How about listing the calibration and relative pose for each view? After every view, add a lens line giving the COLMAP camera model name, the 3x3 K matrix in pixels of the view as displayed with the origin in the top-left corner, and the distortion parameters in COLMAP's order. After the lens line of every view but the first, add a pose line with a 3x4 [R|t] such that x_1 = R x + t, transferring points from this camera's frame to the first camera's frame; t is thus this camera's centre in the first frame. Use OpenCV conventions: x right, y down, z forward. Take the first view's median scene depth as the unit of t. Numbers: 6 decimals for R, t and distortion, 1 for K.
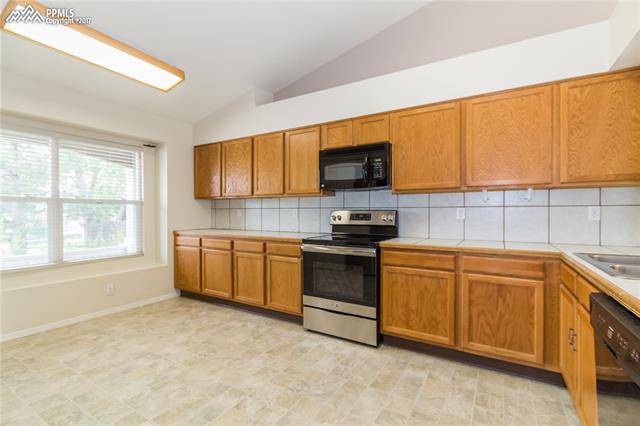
lens RADIAL K [[295.8, 0, 325.3], [0, 295.8, 210.7], [0, 0, 1]] dist [0.002099, 0.000307]
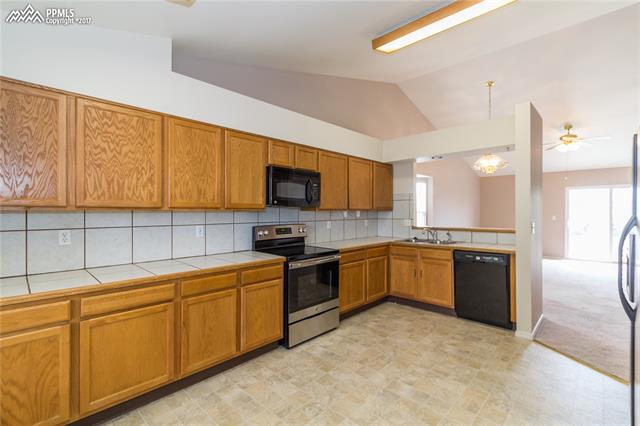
lens RADIAL K [[295.8, 0, 325.3], [0, 295.8, 210.7], [0, 0, 1]] dist [0.002099, 0.000307]
pose [[0.206305, 0.004561, 0.978477, -1.003933], [-0.002235, 0.999989, -0.004190, -0.054595], [-0.978485, -0.001322, 0.206313, 0.673662]]
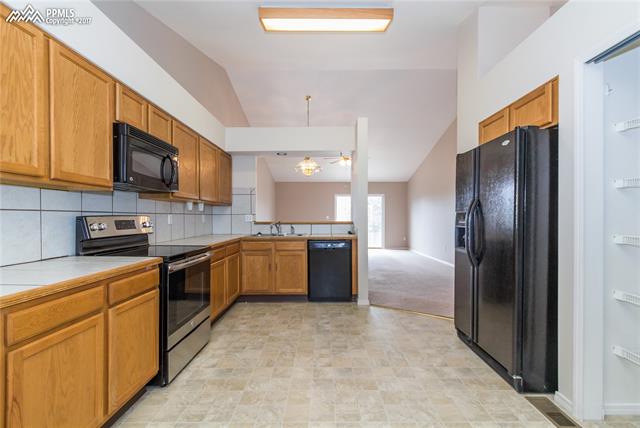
lens RADIAL K [[293.0, 0, 331.0], [0, 293.0, 218.3], [0, 0, 1]] dist [0.000229, -0.000115]
pose [[-0.529714, -0.001730, 0.848175, -0.857765], [0.000120, 0.999998, 0.002114, 0.003302], [-0.848176, 0.001222, -0.529713, 1.030393]]
